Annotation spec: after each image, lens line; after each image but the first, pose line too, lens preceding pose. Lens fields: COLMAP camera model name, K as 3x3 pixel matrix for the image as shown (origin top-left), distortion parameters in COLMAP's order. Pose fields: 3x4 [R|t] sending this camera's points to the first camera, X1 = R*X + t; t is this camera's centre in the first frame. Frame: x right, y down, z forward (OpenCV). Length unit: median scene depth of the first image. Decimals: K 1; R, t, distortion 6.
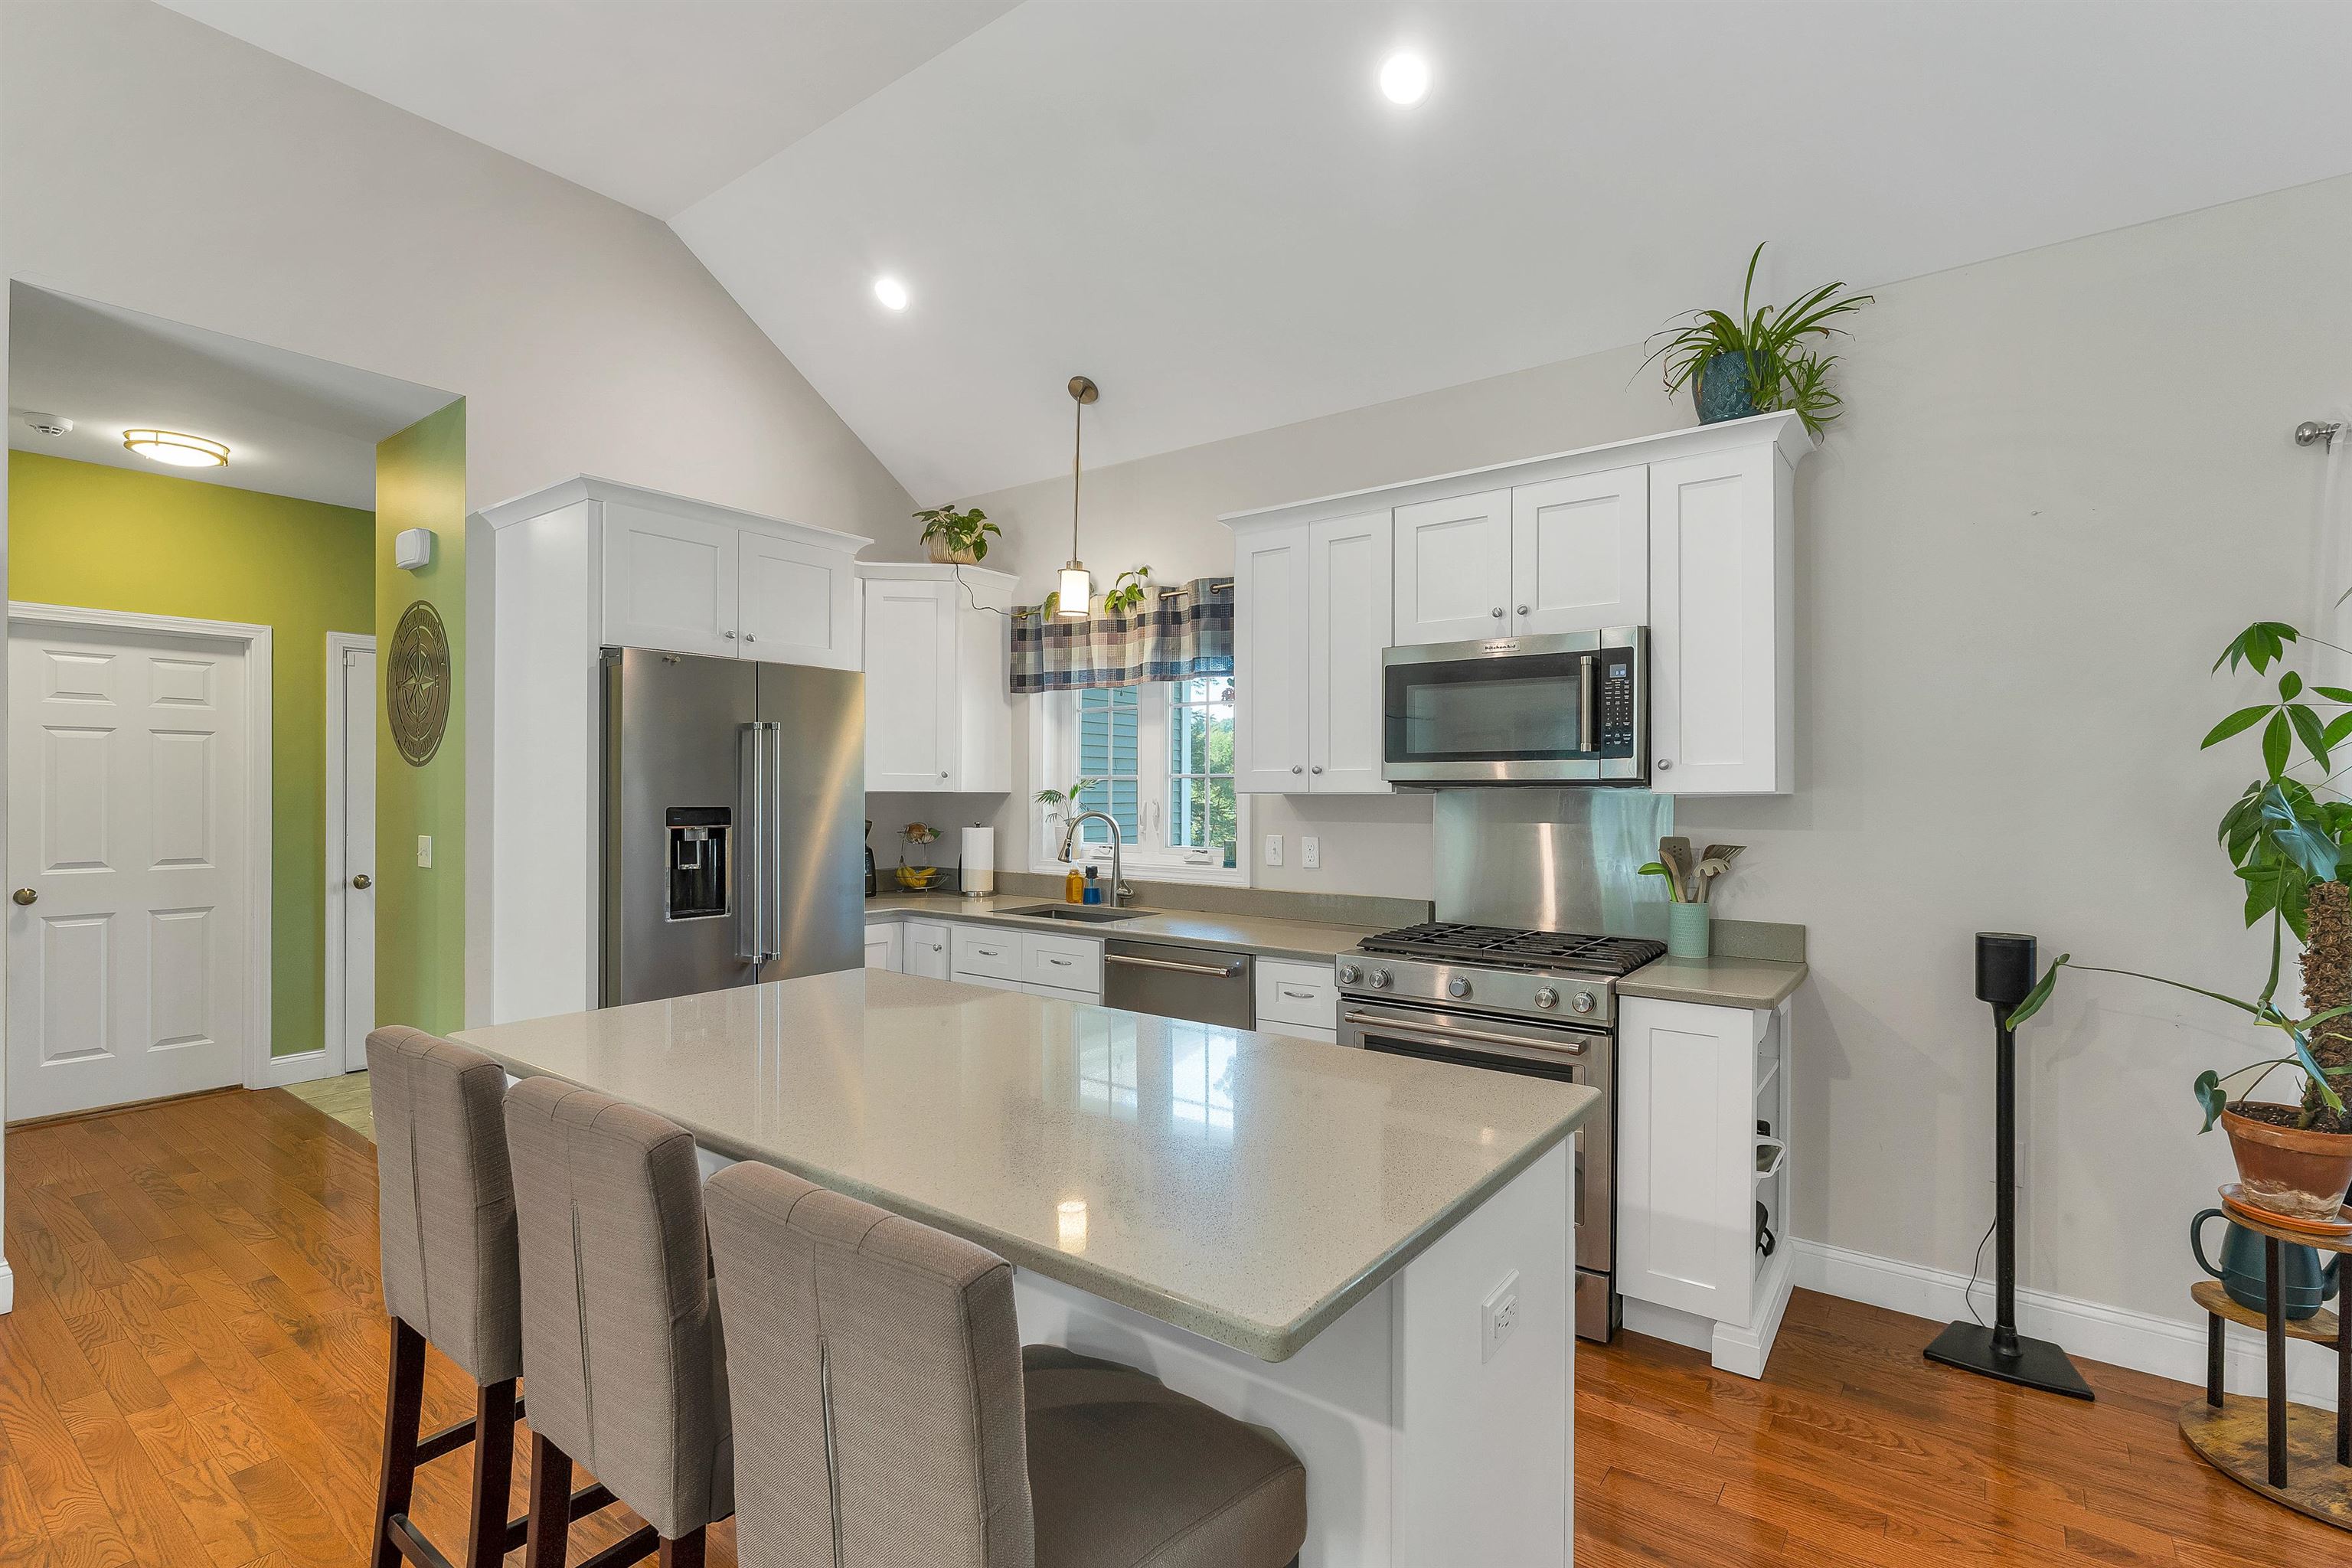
lens RADIAL K [[1085.3, 0, 1178.8], [0, 1085.3, 789.0], [0, 0, 1]] dist [0.001968, 0.000365]
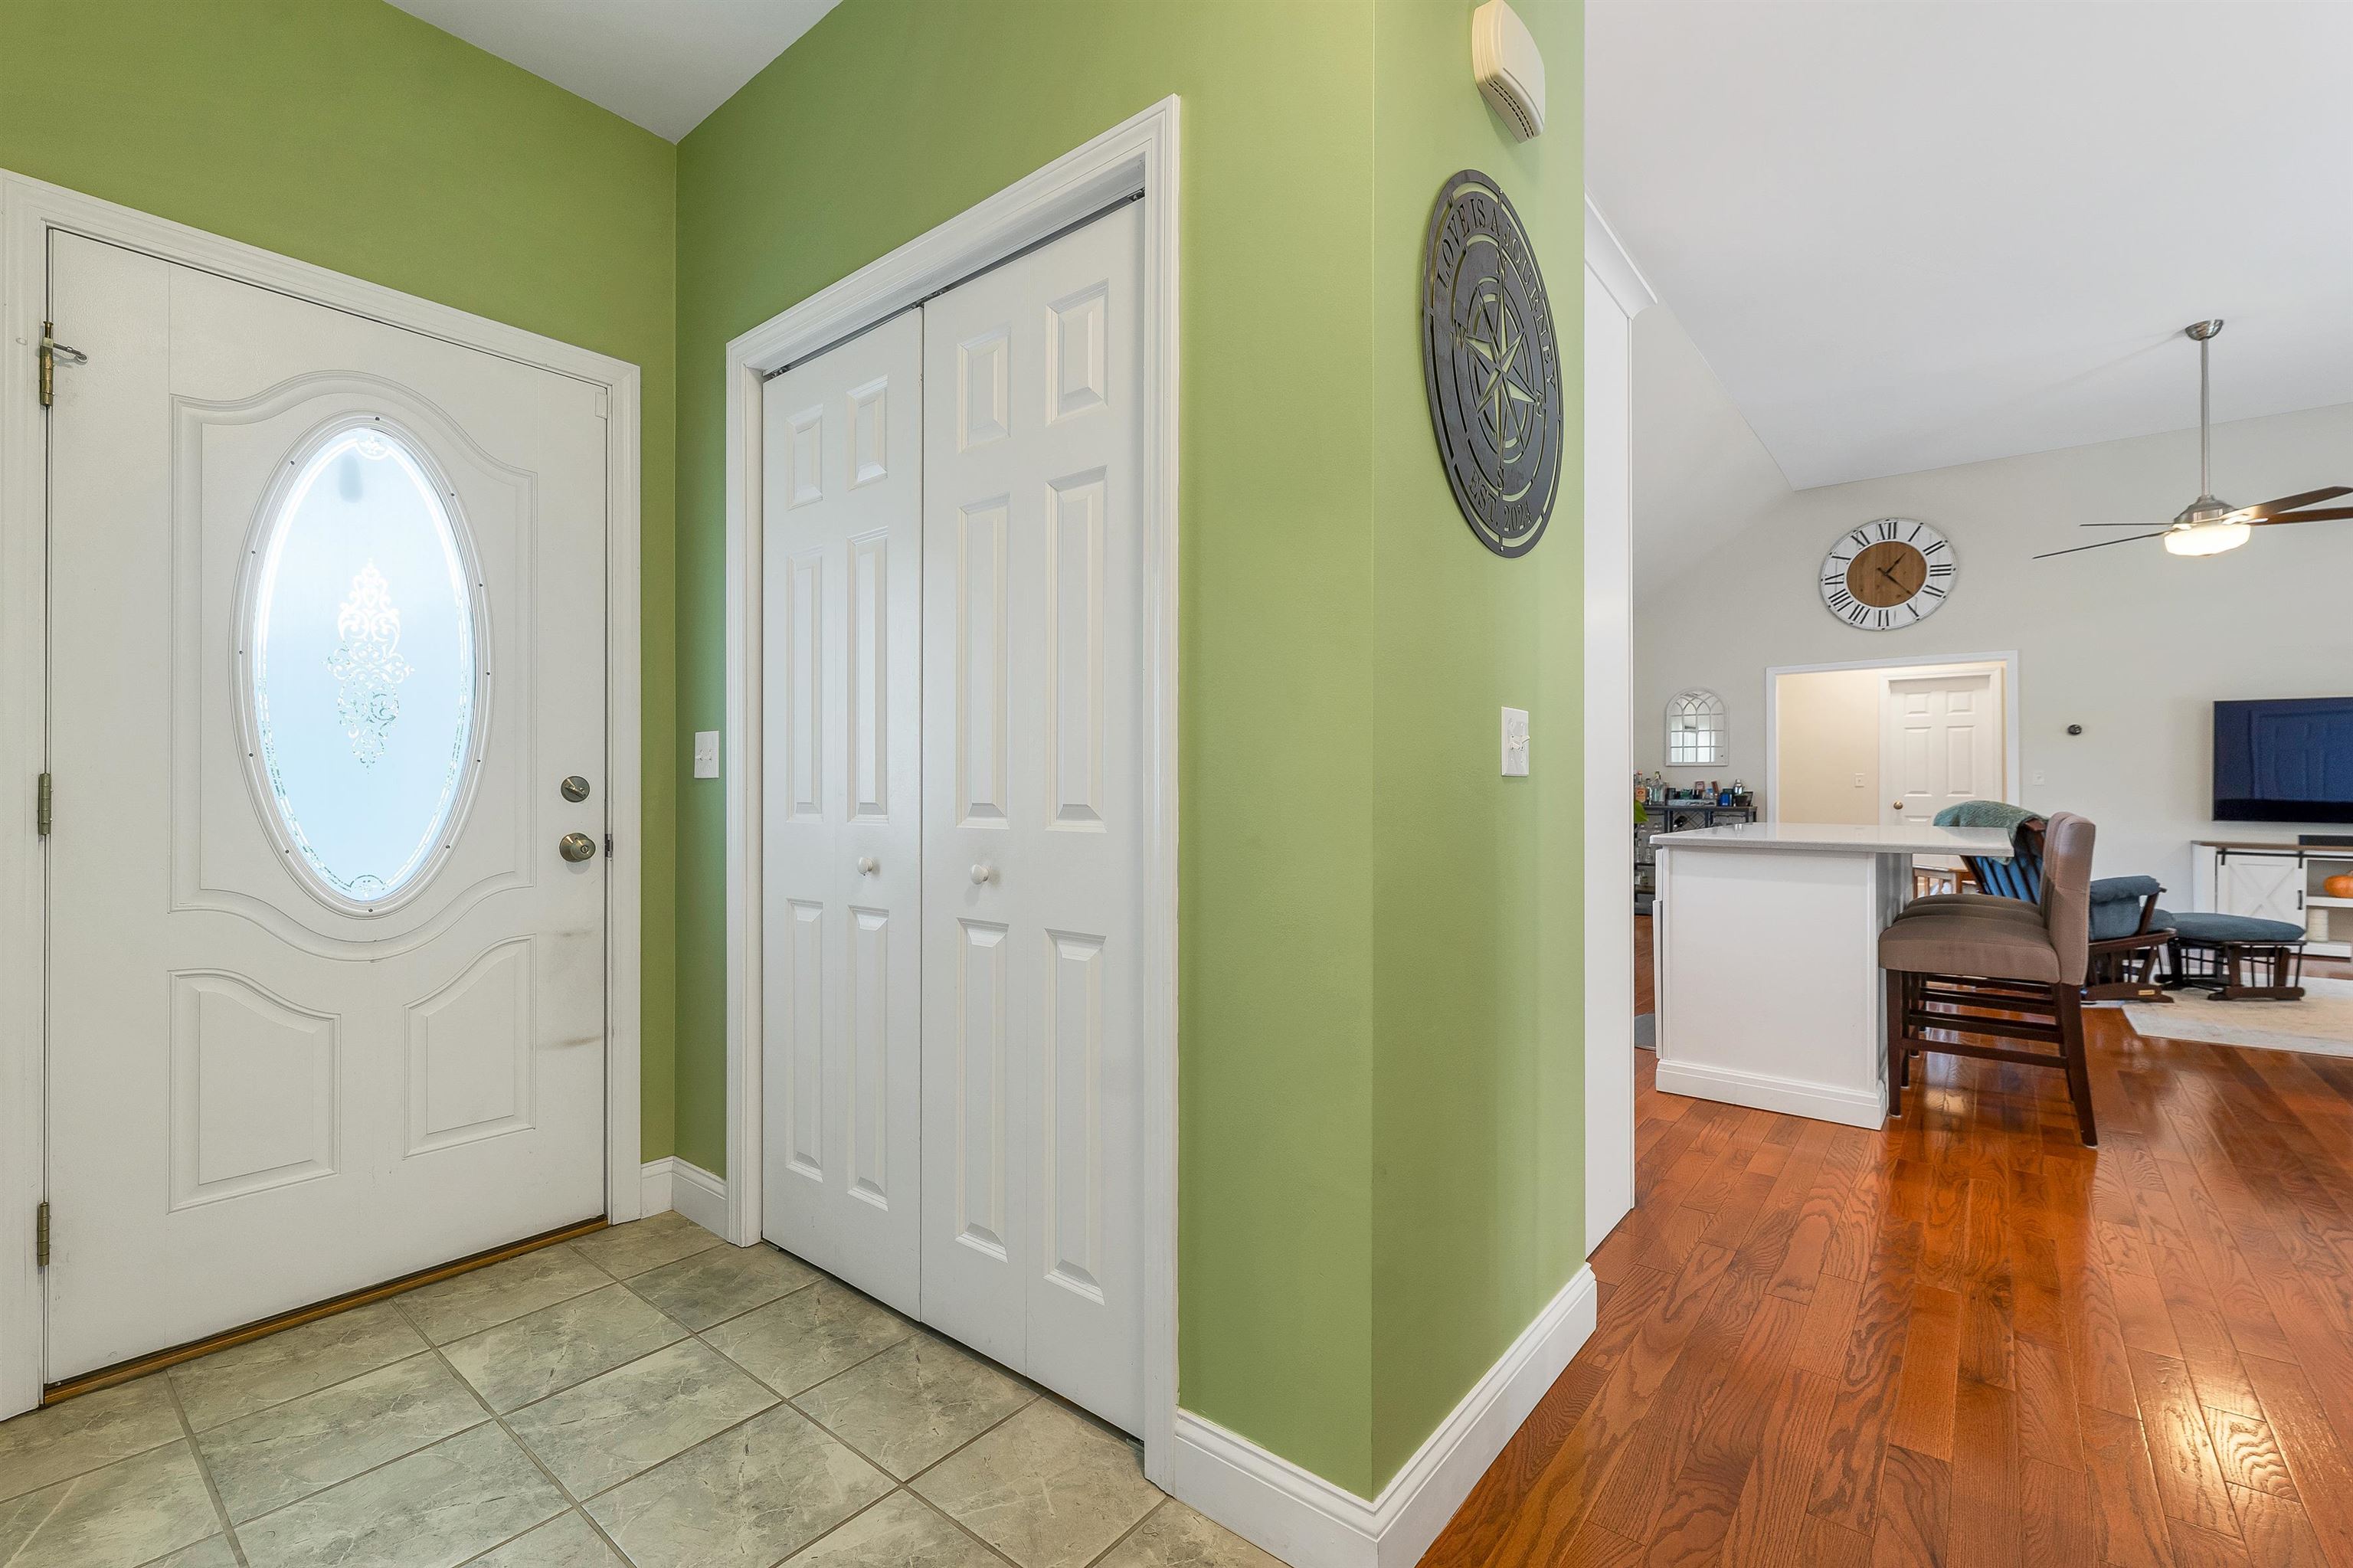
lens RADIAL K [[1008.8, 0, 1164.2], [0, 1008.8, 781.5], [0, 0, 1]] dist [0.000314, -0.000063]
pose [[0.042228, 0.004038, 0.999100, -1.053729], [-0.001868, 0.999990, -0.003962, 0.071118], [-0.999106, -0.001699, 0.042235, 1.050488]]
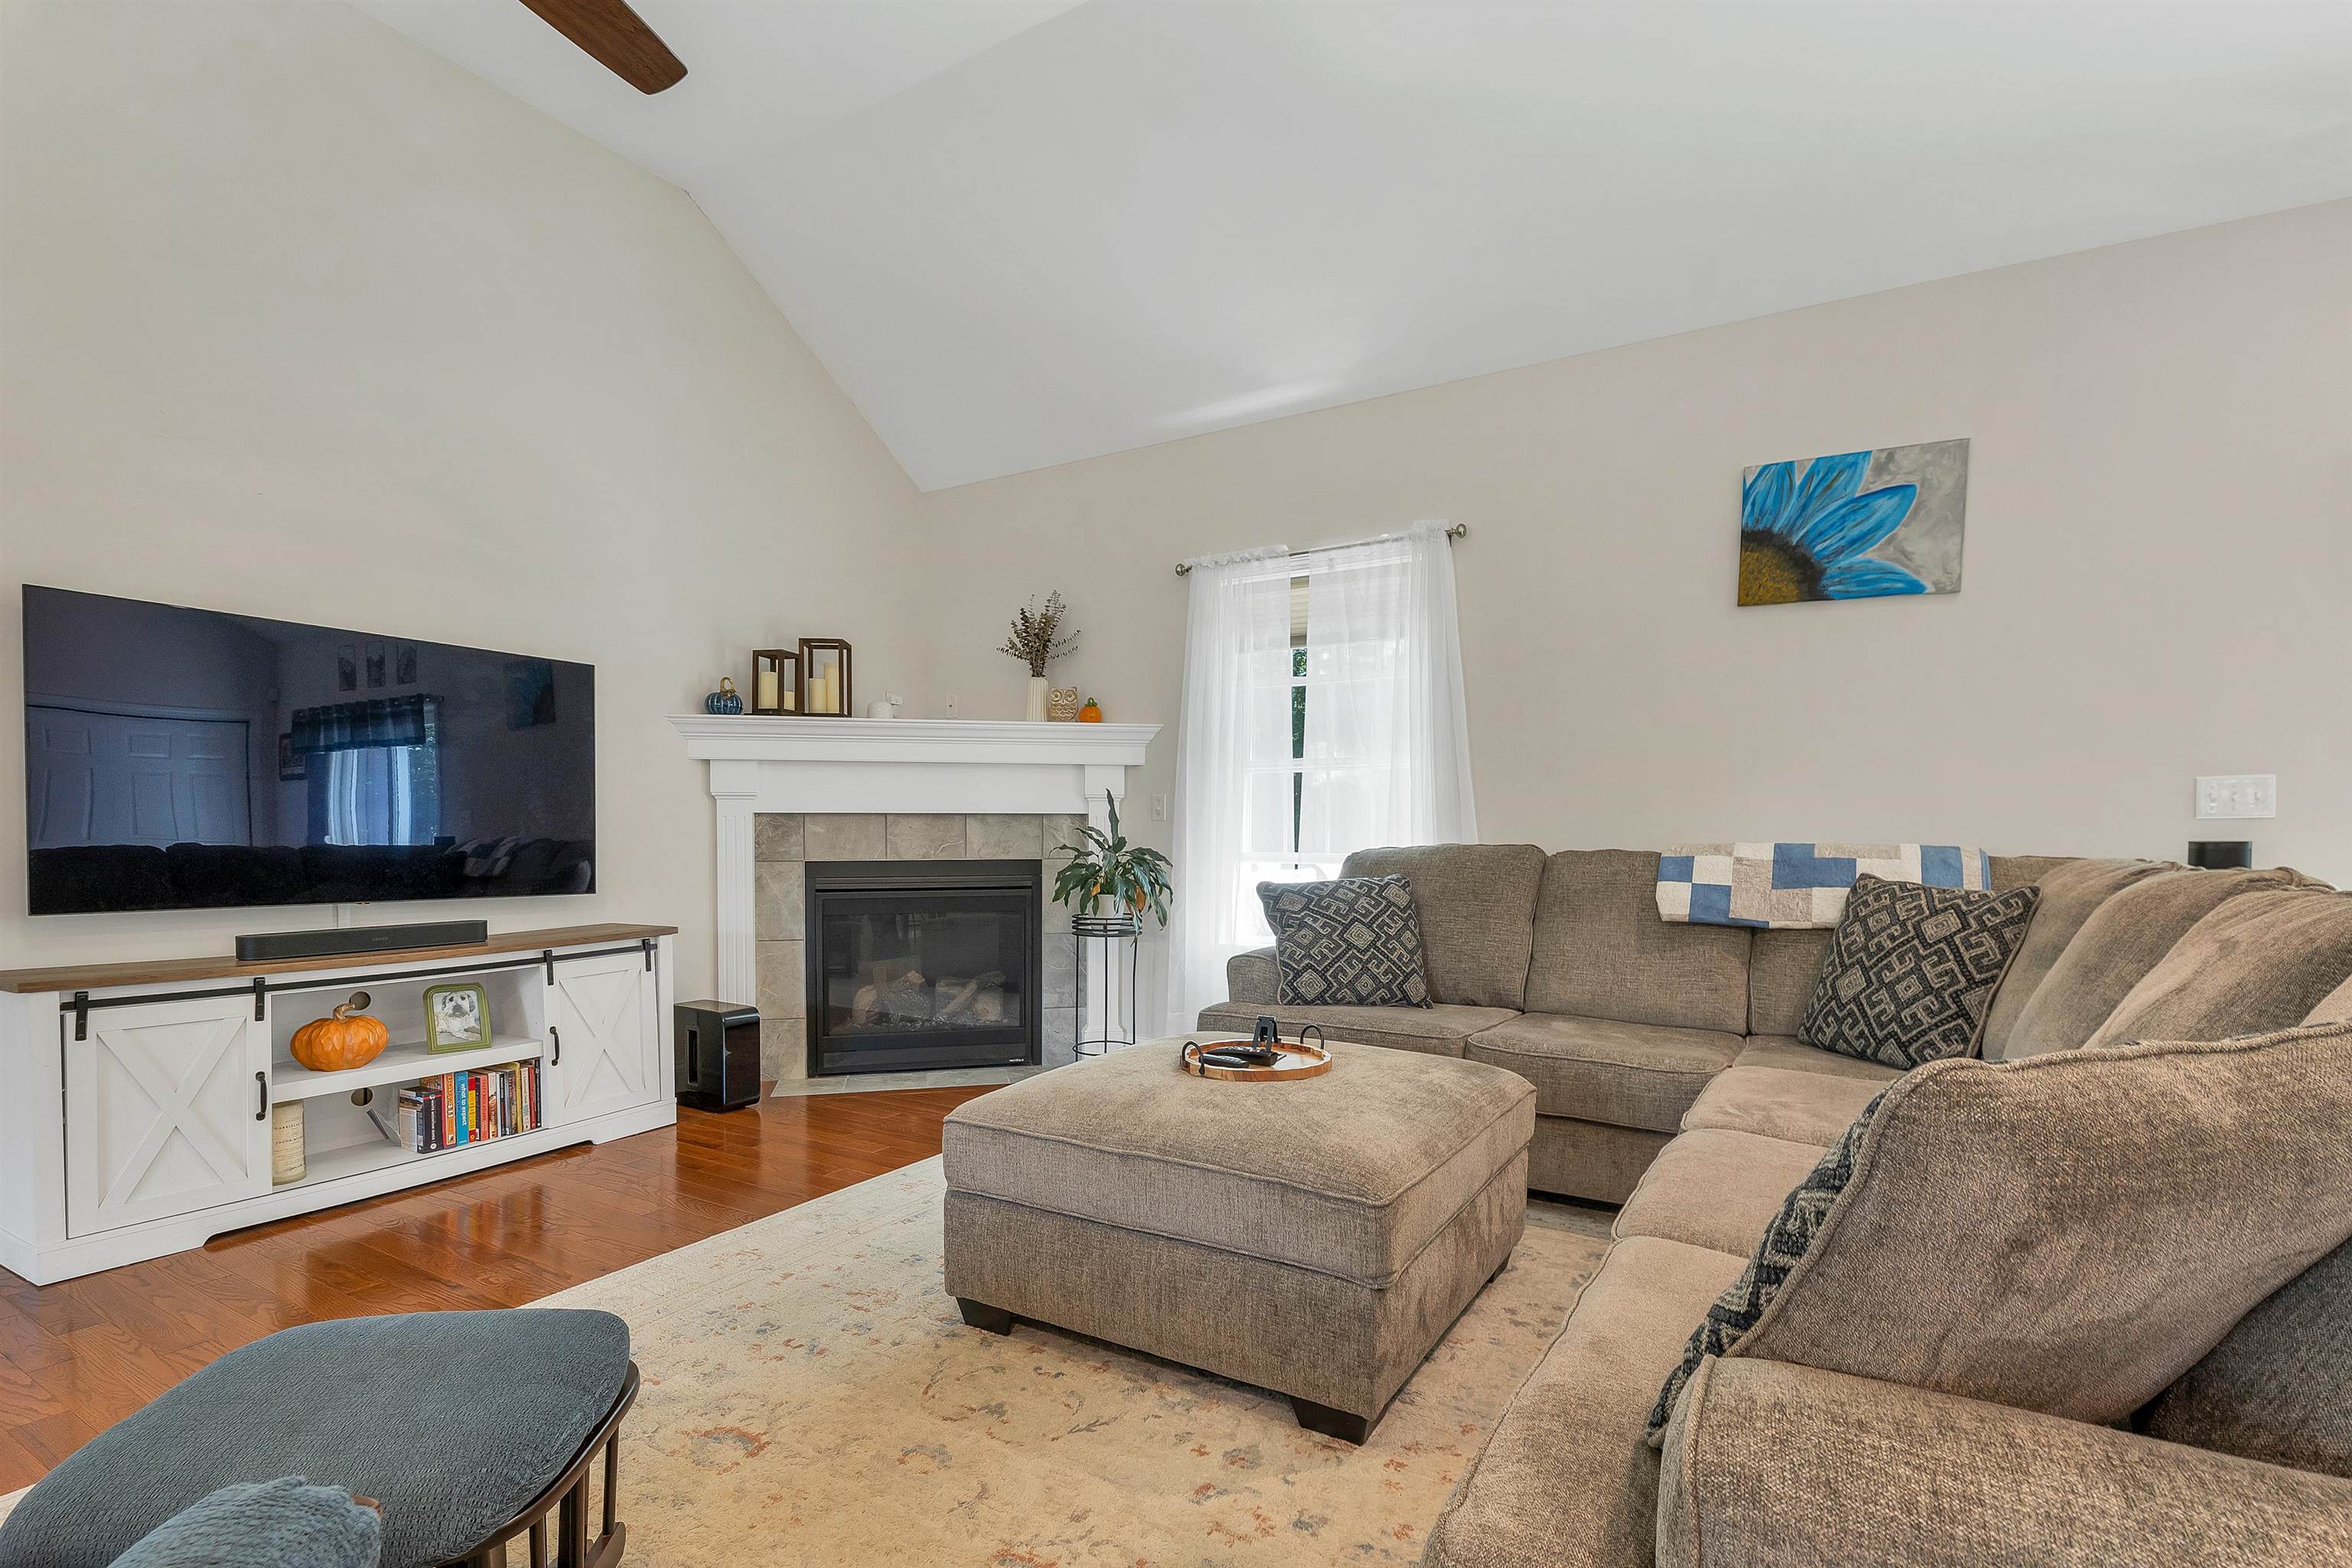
lens RADIAL K [[1097.3, 0, 1192.4], [0, 1097.3, 870.9], [0, 0, 1]] dist [0.000321, -0.000070]
pose [[-0.994103, -0.001941, -0.108425, 0.034988], [-0.005727, 0.999384, 0.034617, 0.072846], [0.108291, 0.035033, -0.993502, 0.143259]]
